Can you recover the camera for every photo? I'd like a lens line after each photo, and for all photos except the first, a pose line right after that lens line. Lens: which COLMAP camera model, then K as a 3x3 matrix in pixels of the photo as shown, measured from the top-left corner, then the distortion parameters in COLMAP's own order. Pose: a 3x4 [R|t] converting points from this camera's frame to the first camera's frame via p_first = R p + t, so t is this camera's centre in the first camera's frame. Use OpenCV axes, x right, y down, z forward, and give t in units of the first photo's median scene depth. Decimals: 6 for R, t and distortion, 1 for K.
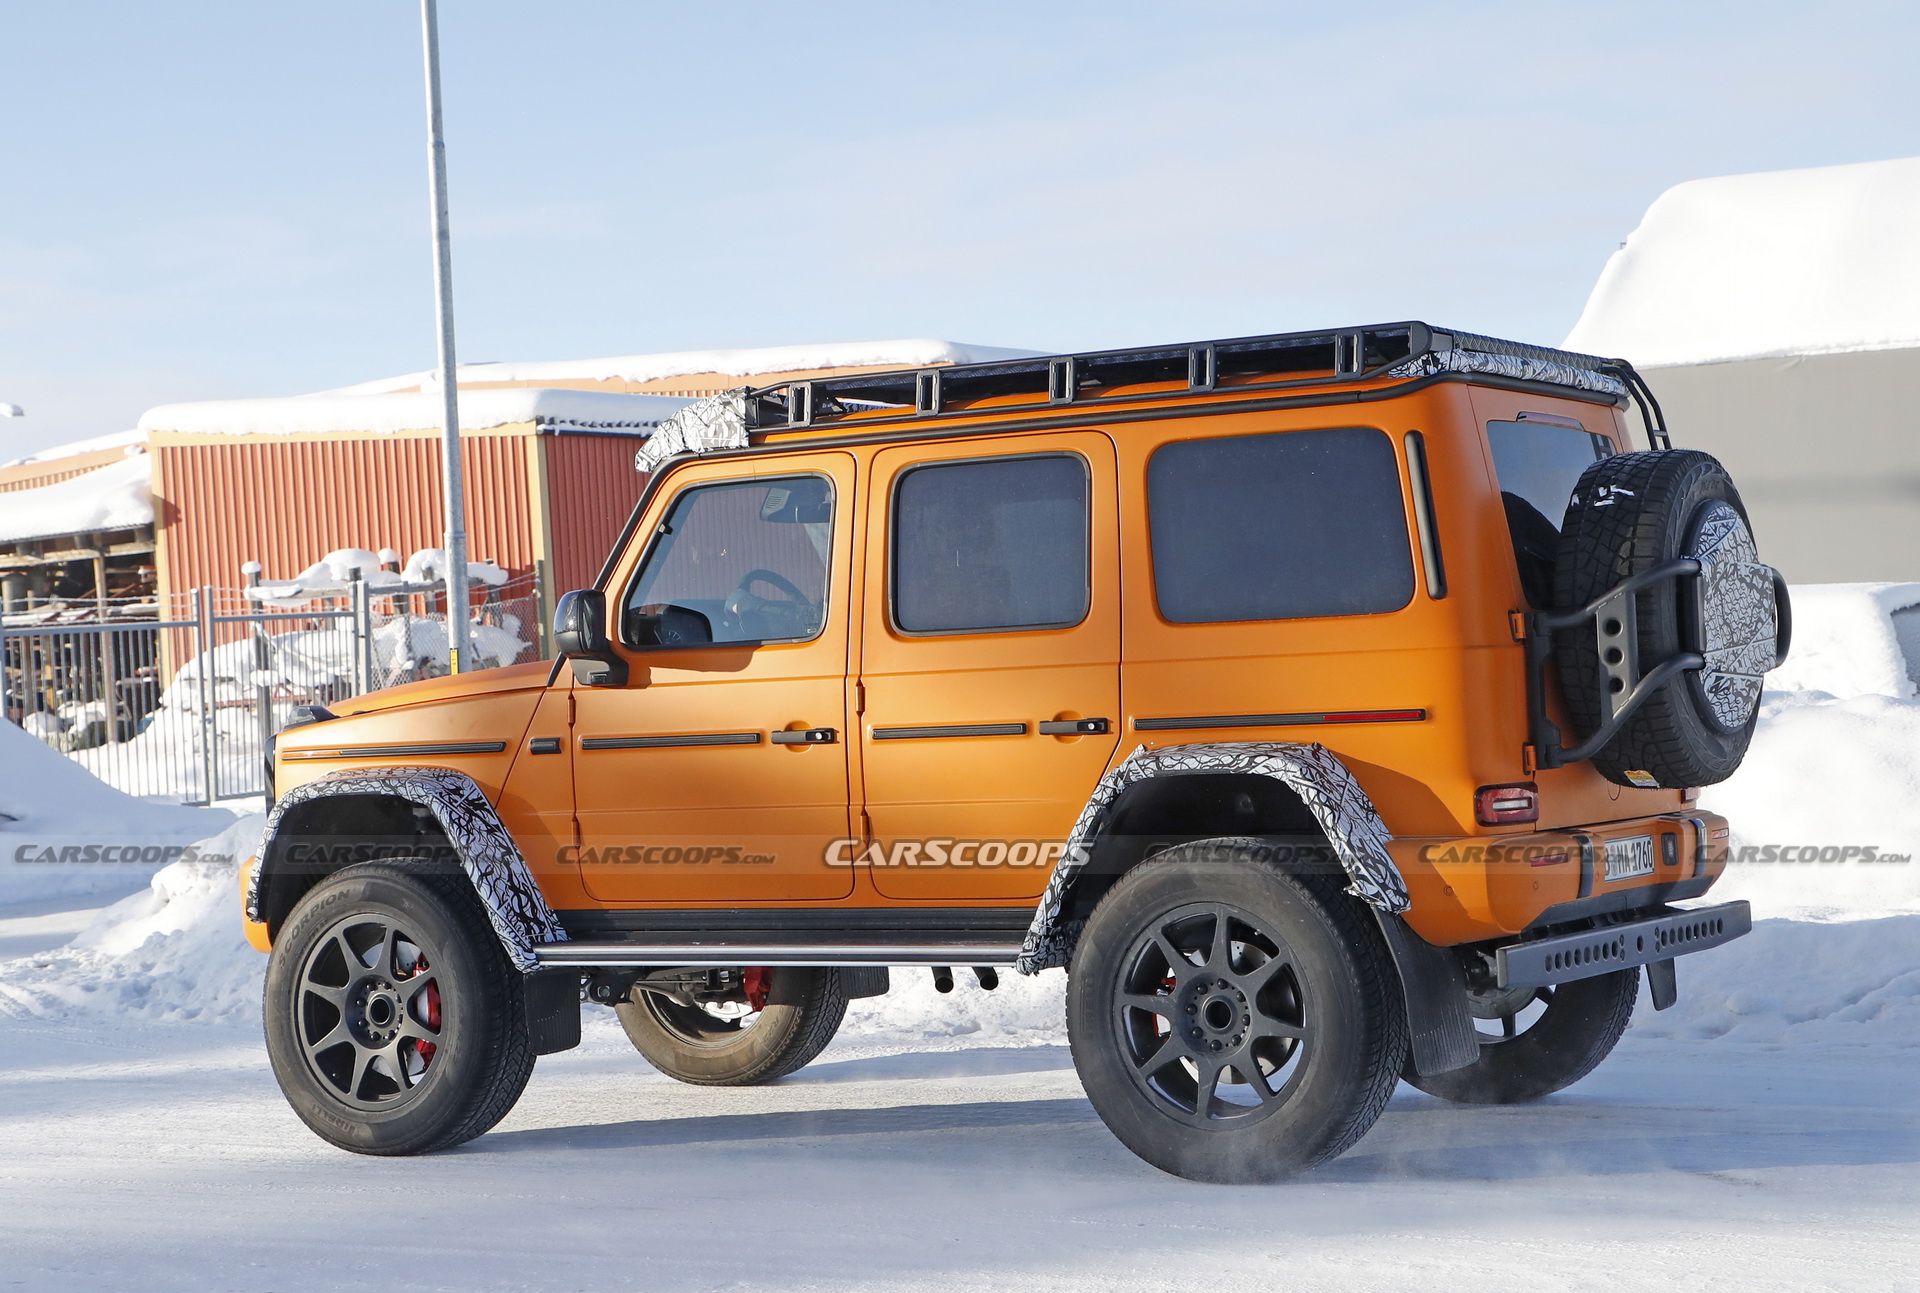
lens RADIAL K [[3284.5, 0, 988.8], [0, 3284.5, 653.6], [0, 0, 1]] dist [0.223030, 0.111174]
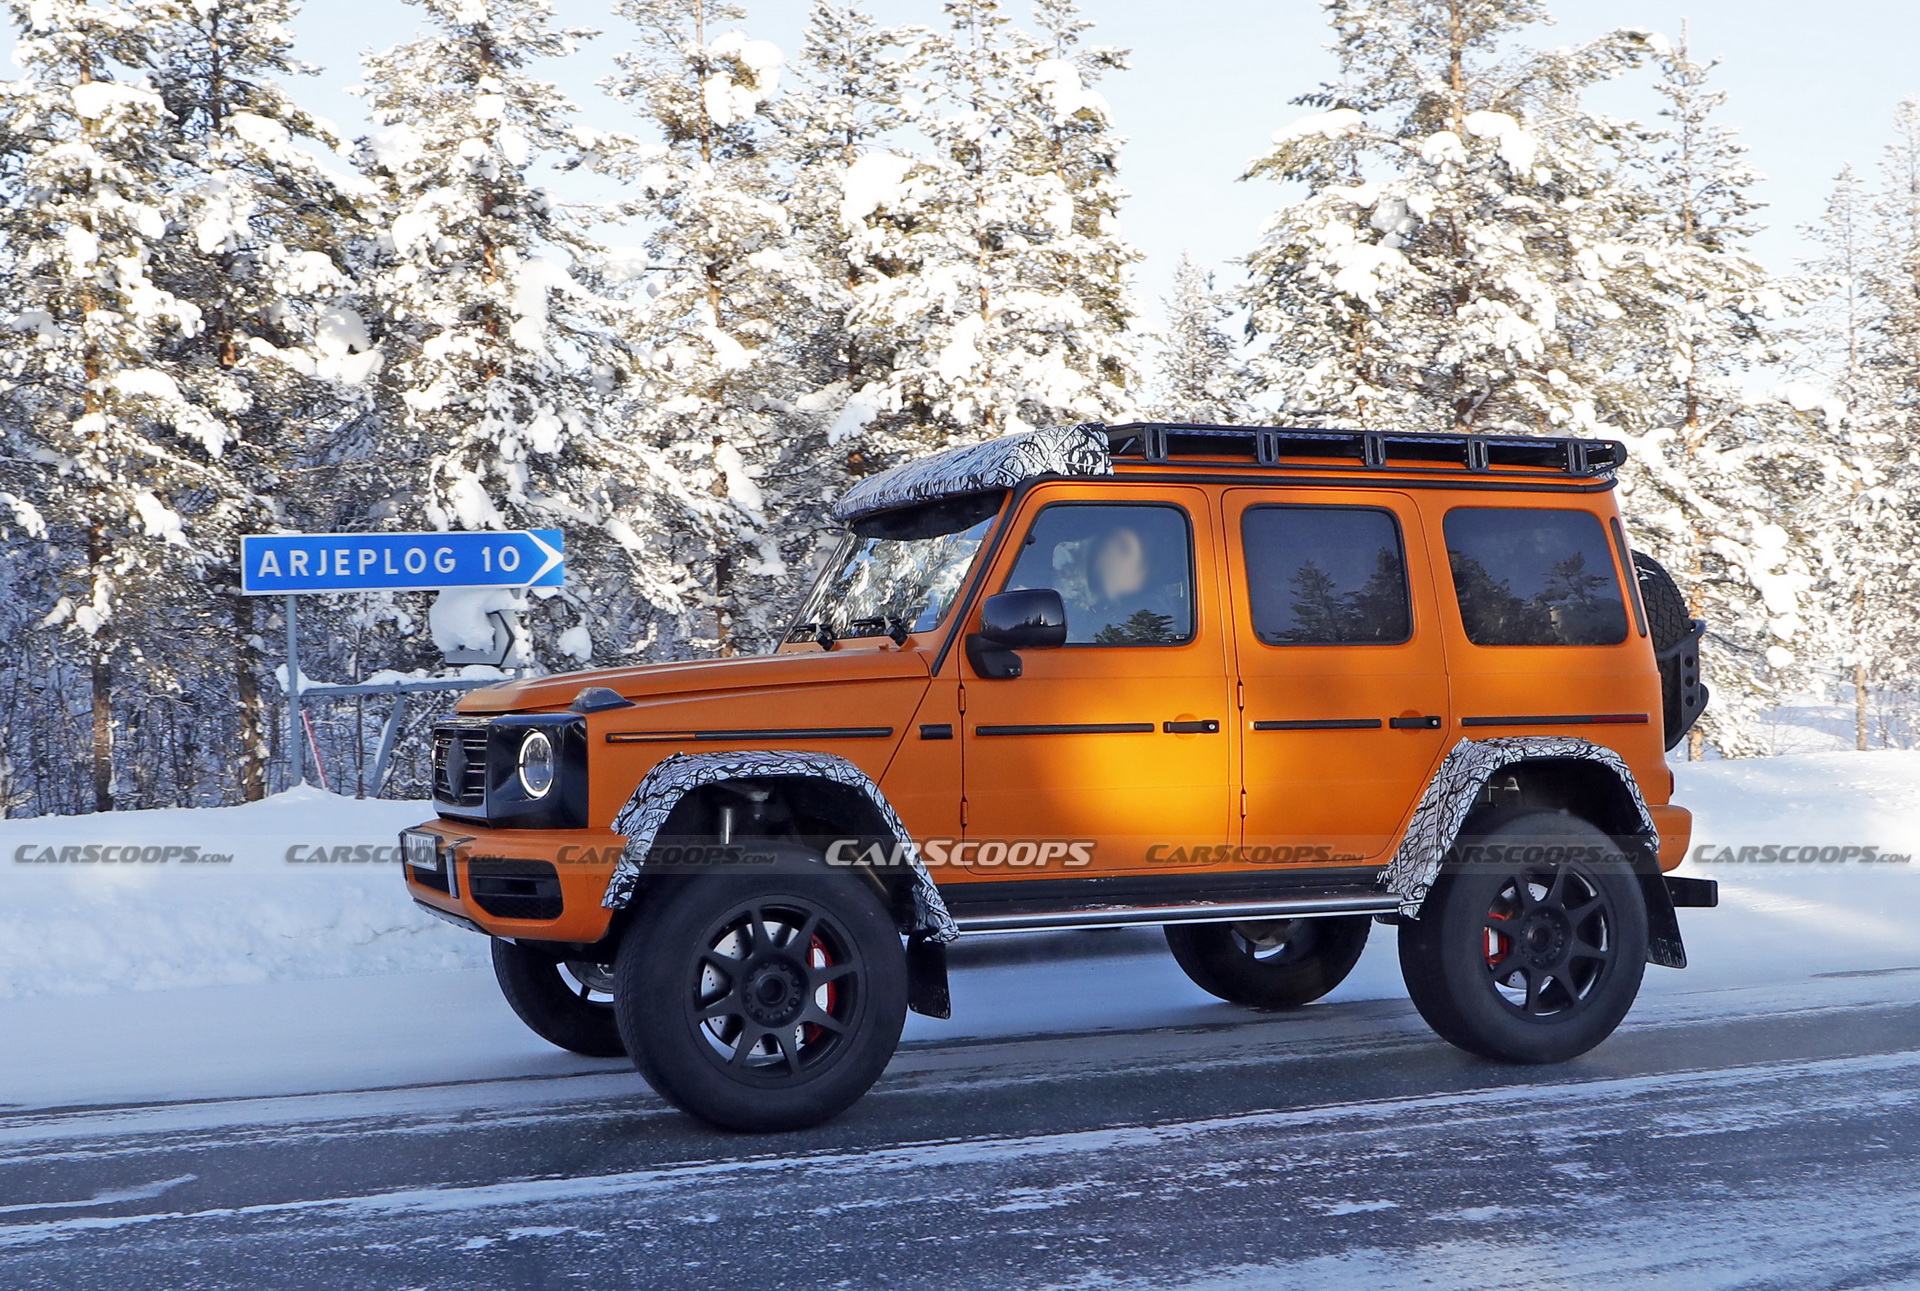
lens RADIAL K [[2478.7, 0, 804.8], [0, 2478.7, 648.7], [0, 0, 1]] dist [-0.028147, -0.002560]
pose [[0.634160, 0.047740, 0.771727, -0.834749], [-0.023509, 0.998821, -0.042471, 0.038501], [-0.772845, 0.008791, 0.634534, 0.554177]]
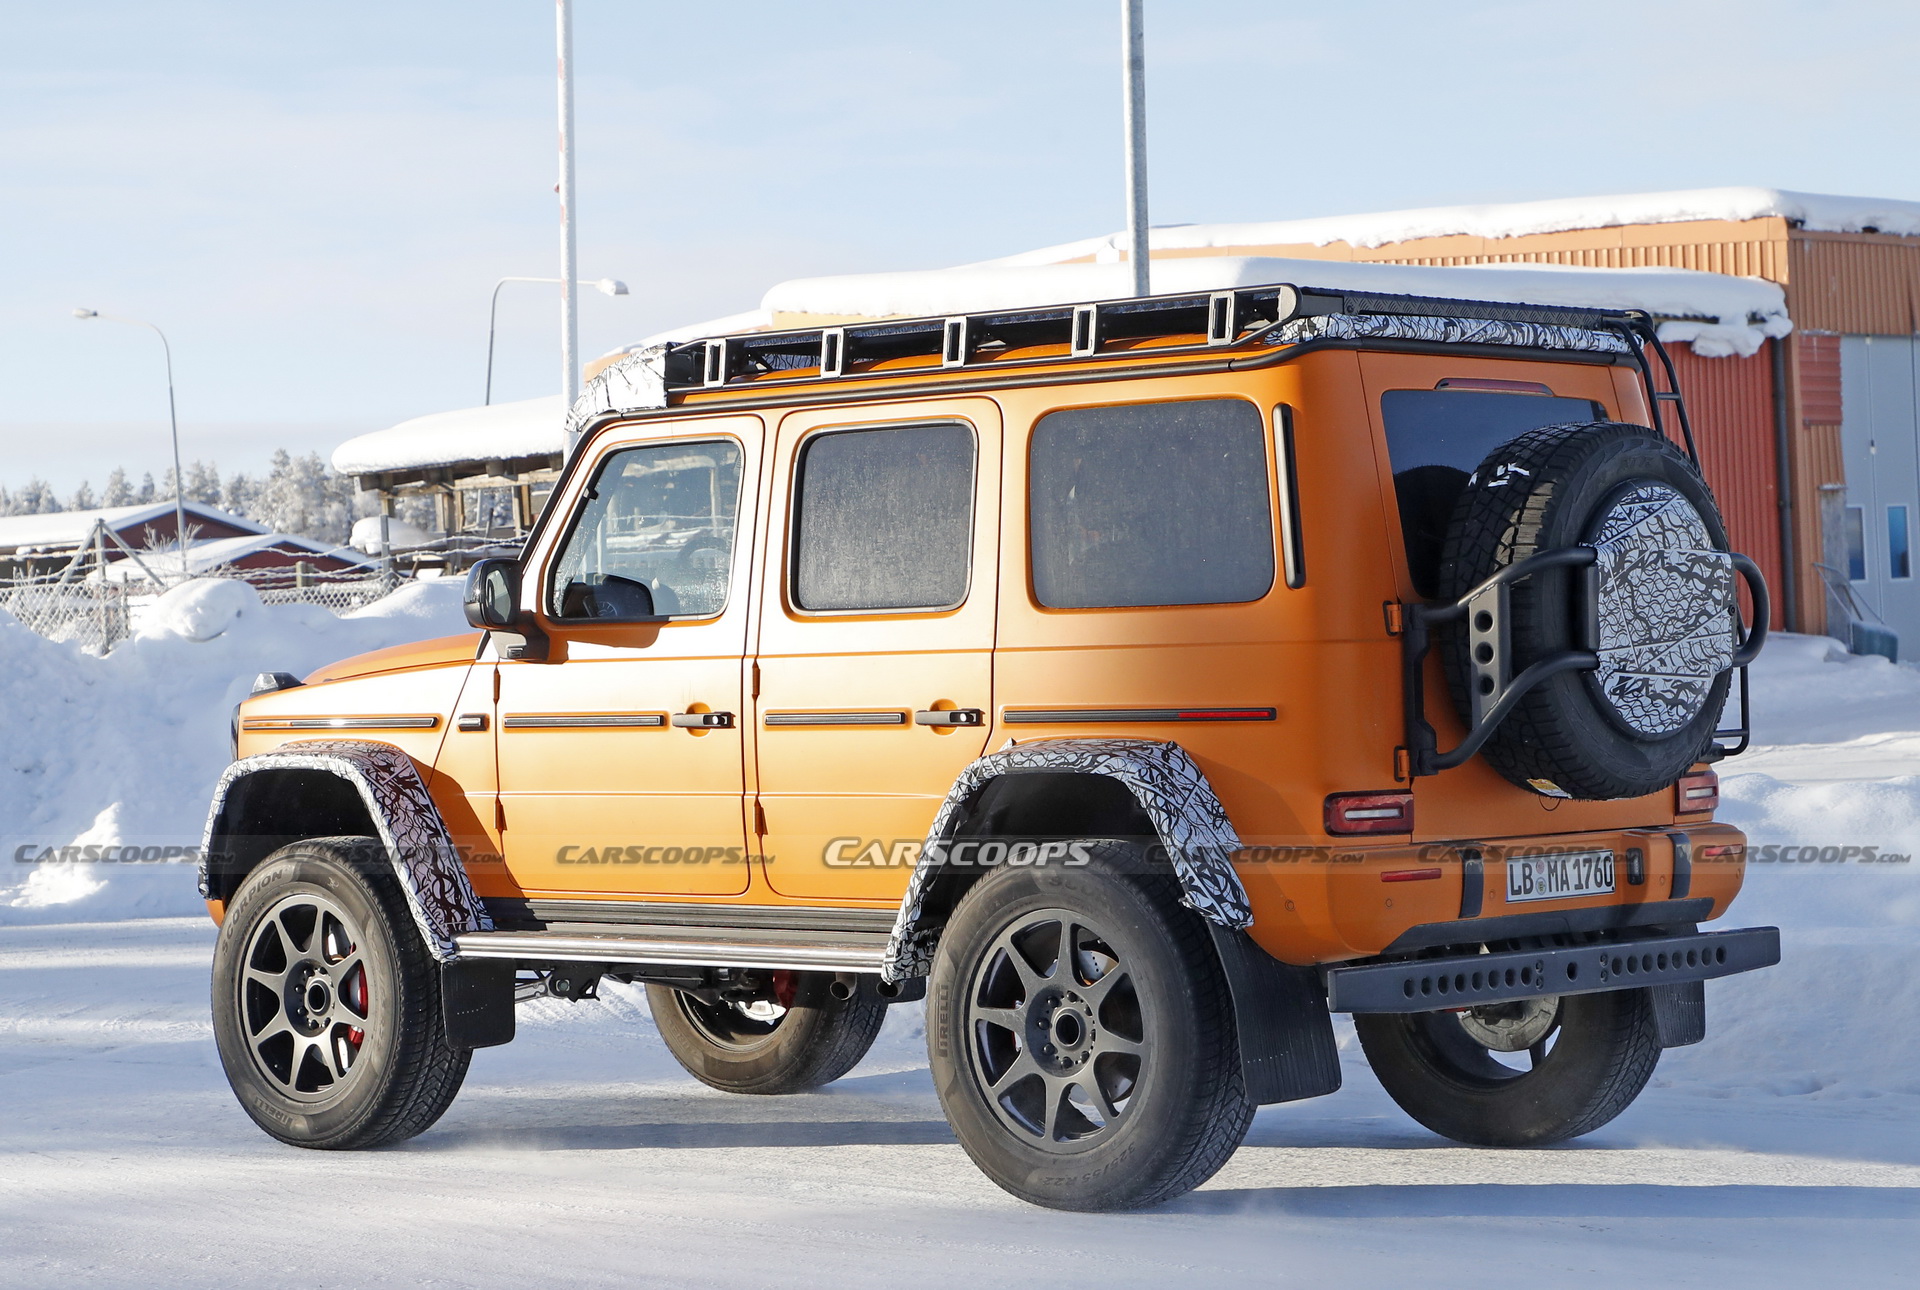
lens RADIAL K [[4023.1, 0, 958.4], [0, 4023.1, 688.9], [0, 0, 1]] dist [0.385993, 0.013106]
pose [[0.979648, 0.019793, -0.199742, 0.246234], [-0.014513, 0.999506, 0.027865, -0.016824], [0.200195, -0.024399, 0.979452, -0.108319]]
